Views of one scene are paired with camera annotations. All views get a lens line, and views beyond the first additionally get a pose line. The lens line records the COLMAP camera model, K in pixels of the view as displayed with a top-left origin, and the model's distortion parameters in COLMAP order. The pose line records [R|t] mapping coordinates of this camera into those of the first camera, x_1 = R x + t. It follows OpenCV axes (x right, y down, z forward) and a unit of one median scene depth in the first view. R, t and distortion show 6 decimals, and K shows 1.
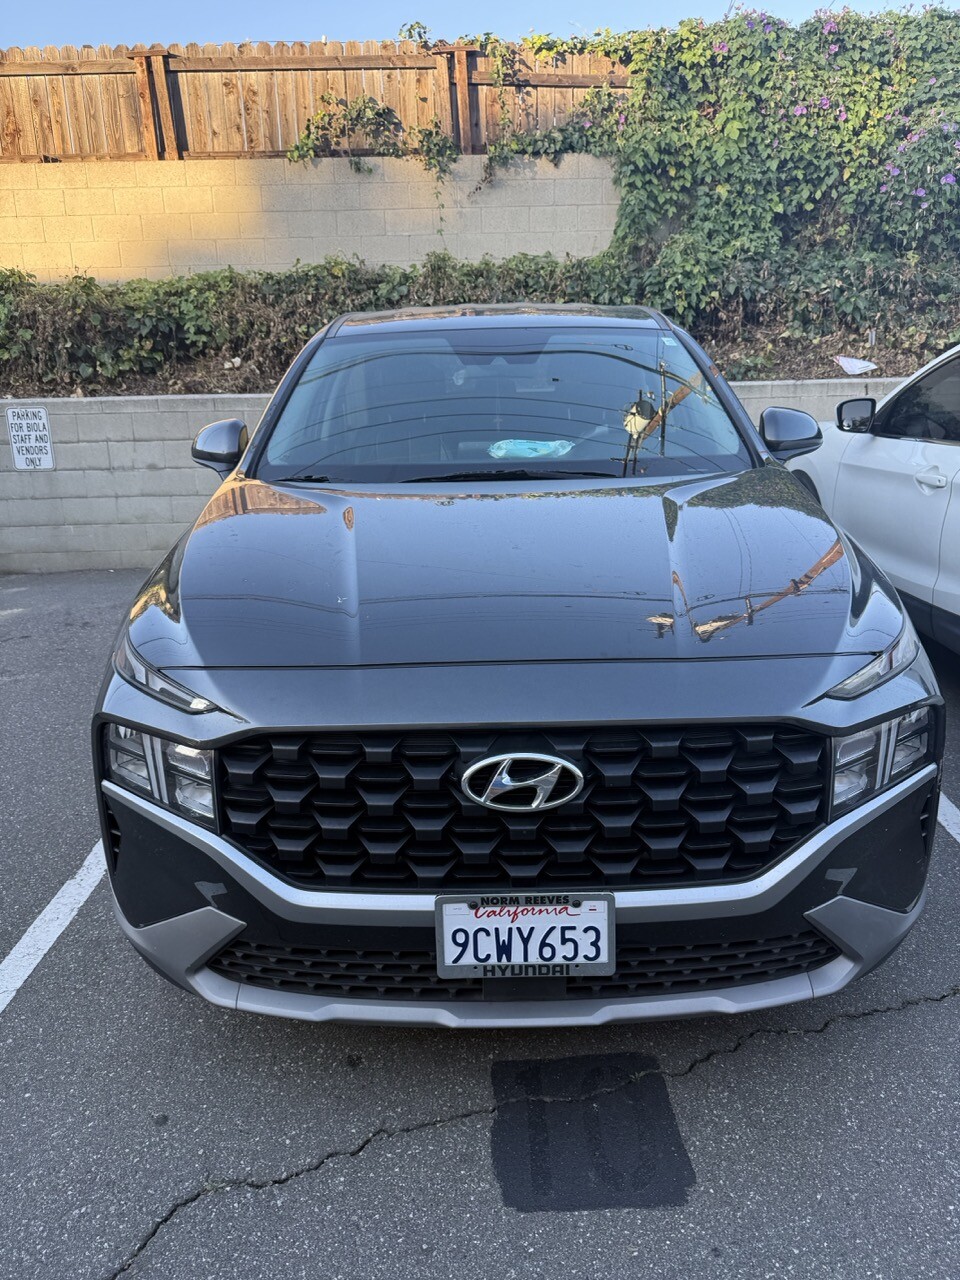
lens RADIAL K [[856.1, 0, 480.0], [0, 856.1, 640.0], [0, 0, 1]] dist [-0.002693, -0.007077]
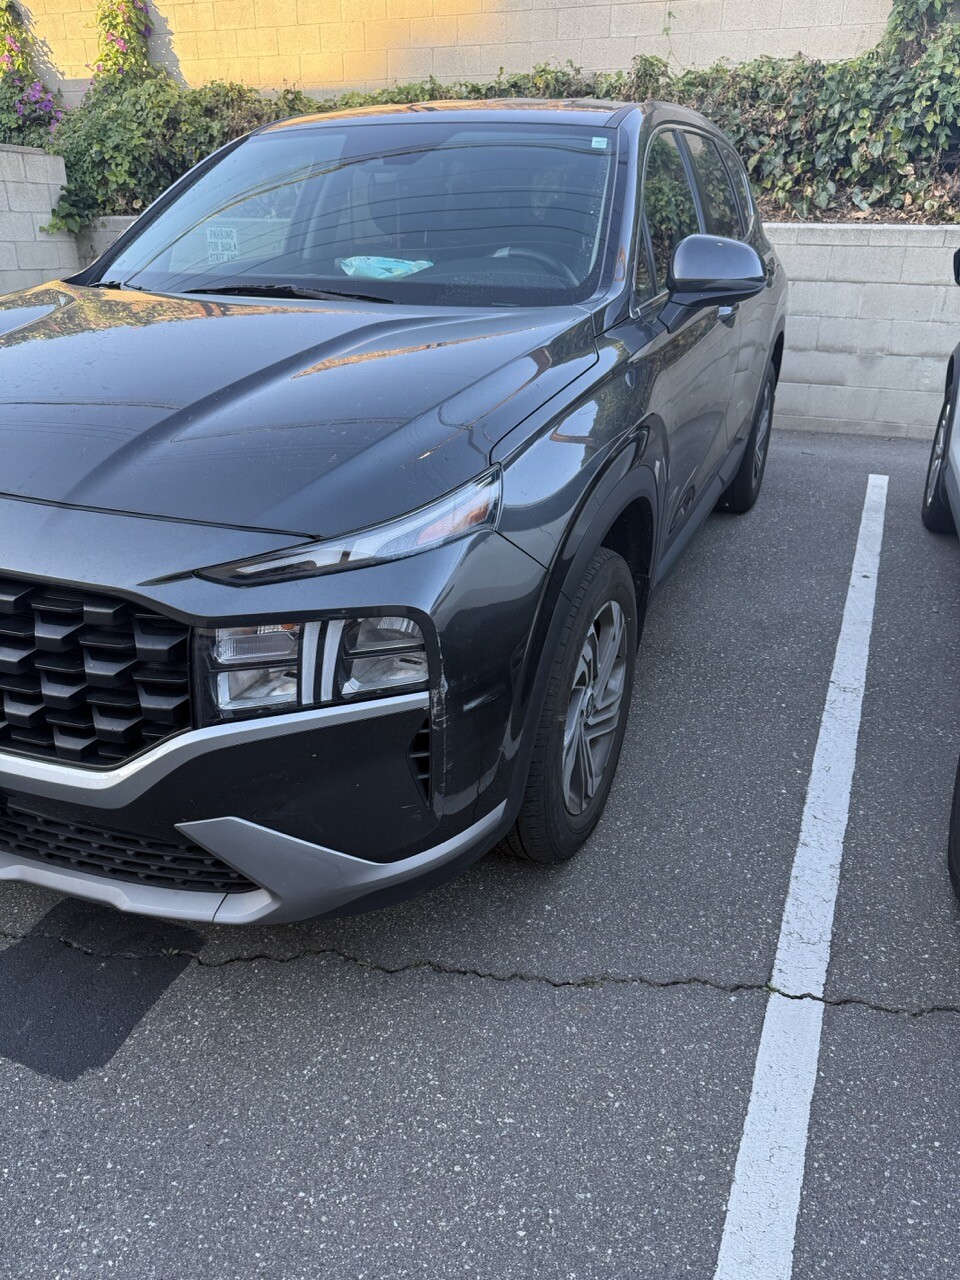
lens RADIAL K [[856.1, 0, 480.0], [0, 856.1, 640.0], [0, 0, 1]] dist [-0.002693, -0.007077]
pose [[0.932603, 0.186464, -0.309004, 0.179546], [-0.135385, 0.974417, 0.179393, -0.010000], [0.334549, -0.125468, 0.933988, 0.068073]]
